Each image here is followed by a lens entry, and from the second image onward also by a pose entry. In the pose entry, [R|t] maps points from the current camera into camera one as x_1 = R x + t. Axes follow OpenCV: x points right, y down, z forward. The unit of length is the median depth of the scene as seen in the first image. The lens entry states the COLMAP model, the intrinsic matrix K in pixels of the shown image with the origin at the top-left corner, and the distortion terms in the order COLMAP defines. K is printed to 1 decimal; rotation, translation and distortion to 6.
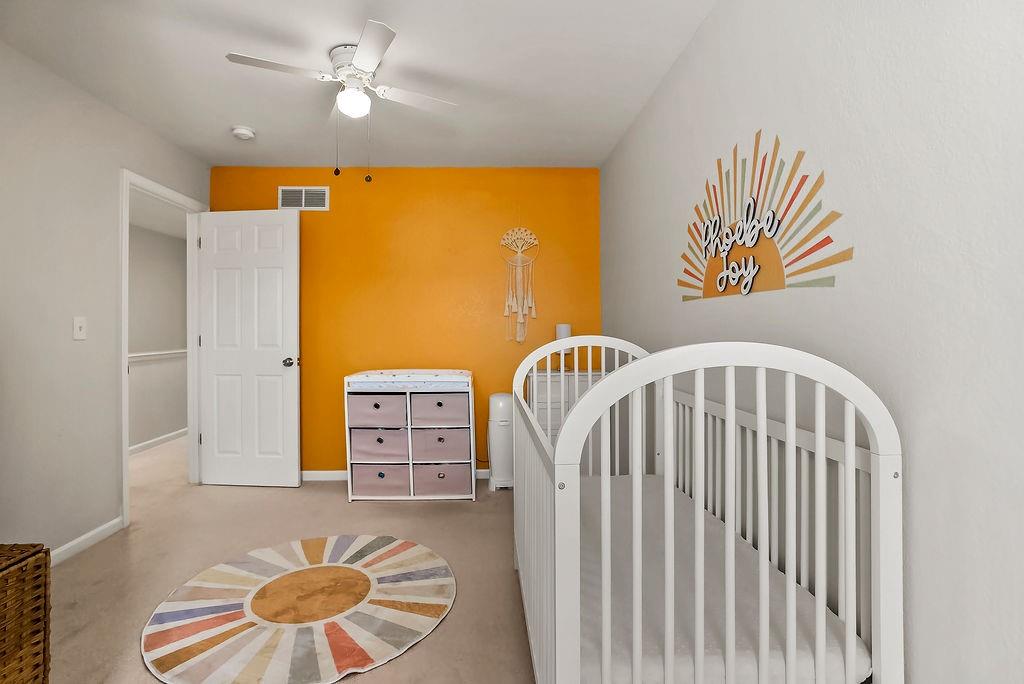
lens RADIAL K [[483.6, 0, 511.3], [0, 483.6, 336.9], [0, 0, 1]] dist [-0.052715, 0.026010]
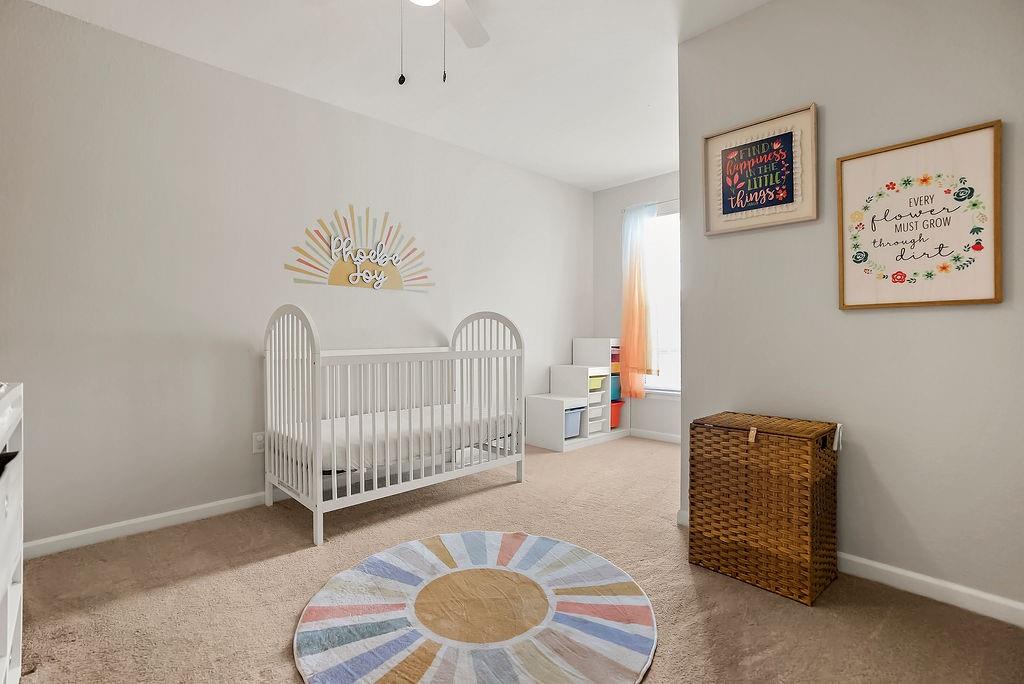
lens RADIAL K [[483.6, 0, 511.3], [0, 483.6, 336.9], [0, 0, 1]] dist [-0.052715, 0.026010]
pose [[-0.652432, 0.006346, 0.757820, -1.148749], [0.018845, 0.999792, 0.007852, 0.084922], [-0.757613, 0.019404, -0.652416, 1.588991]]
